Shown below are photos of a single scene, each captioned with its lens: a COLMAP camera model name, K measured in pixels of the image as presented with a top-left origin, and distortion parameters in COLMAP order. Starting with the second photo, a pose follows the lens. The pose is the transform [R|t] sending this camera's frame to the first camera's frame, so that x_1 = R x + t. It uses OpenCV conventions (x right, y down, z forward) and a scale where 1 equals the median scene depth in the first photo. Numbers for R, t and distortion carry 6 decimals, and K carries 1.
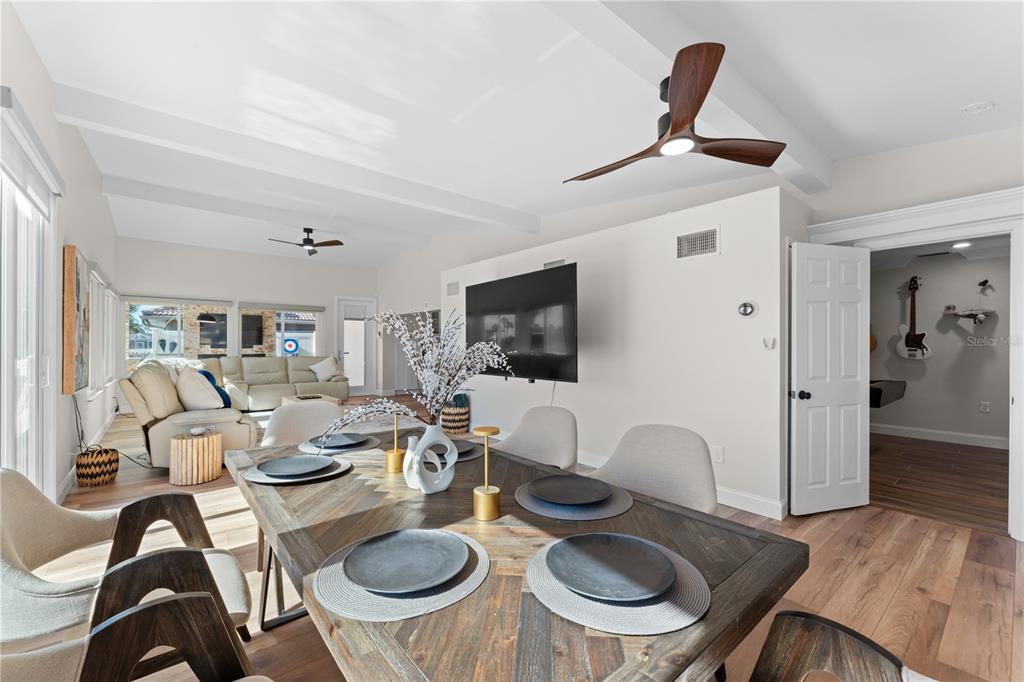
lens RADIAL K [[422.8, 0, 511.2], [0, 422.8, 344.8], [0, 0, 1]] dist [0.000506, 0.000278]
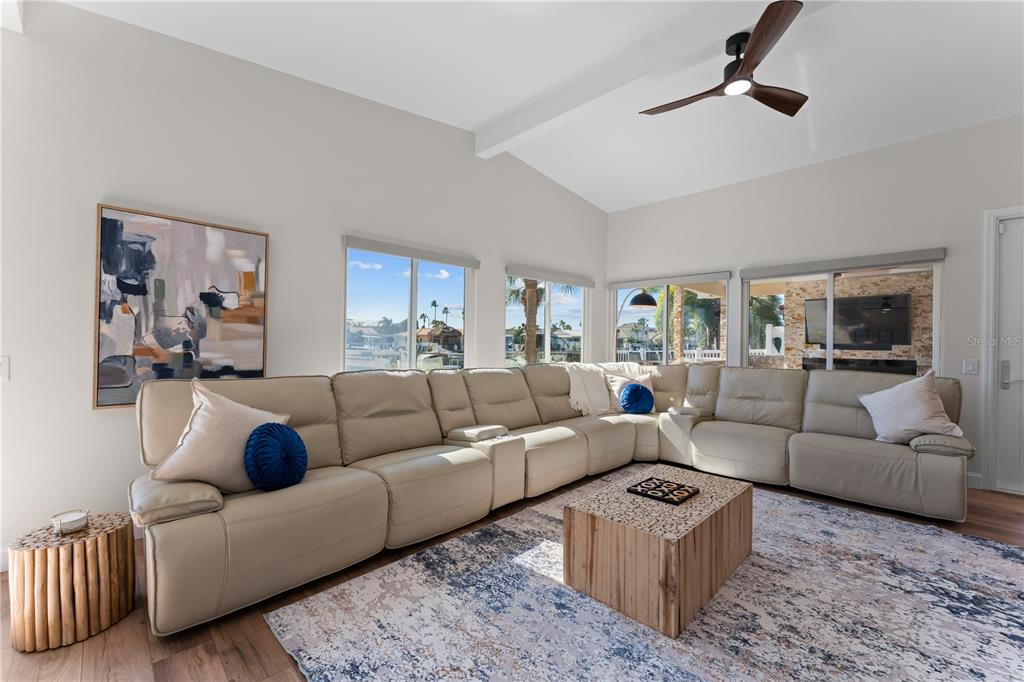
lens RADIAL K [[419.6, 0, 511.3], [0, 419.6, 342.3], [0, 0, 1]] dist [0.001390, 0.000214]
pose [[0.087777, -0.001643, -0.996139, -0.067709], [-0.004225, 0.999989, -0.002021, 0.000111], [0.996131, 0.004386, 0.087769, 0.419820]]
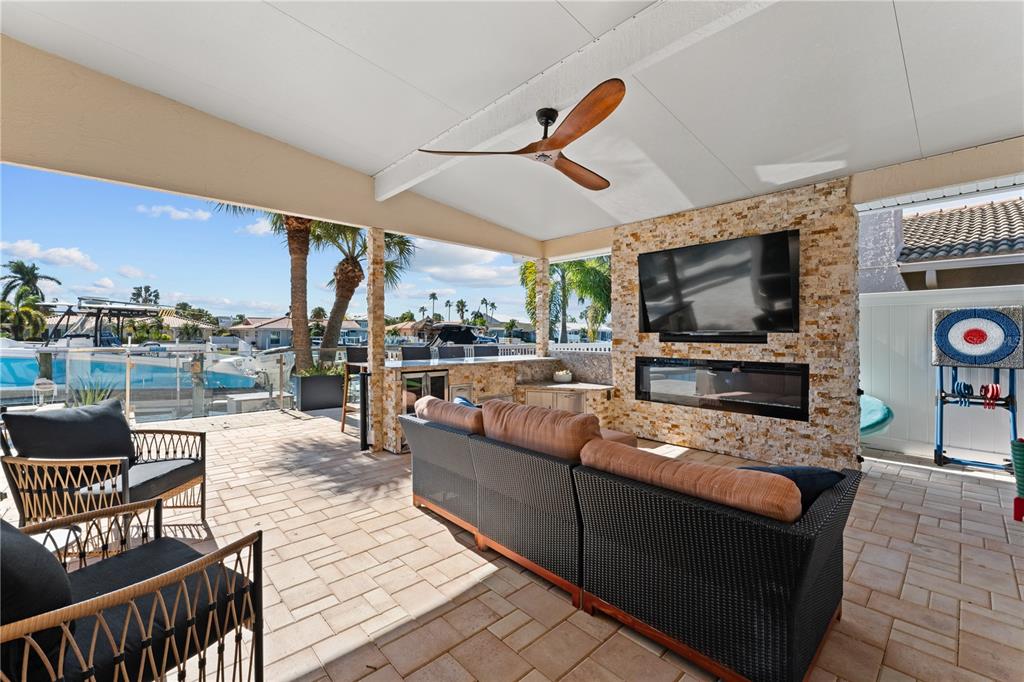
lens RADIAL K [[418.4, 0, 509.7], [0, 418.4, 335.5], [0, 0, 1]] dist [-0.001336, 0.000034]
pose [[0.051283, -0.002617, -0.998681, -0.327032], [-0.001147, 0.999996, -0.002679, 0.003332], [0.998684, 0.001283, 0.051280, 0.814663]]
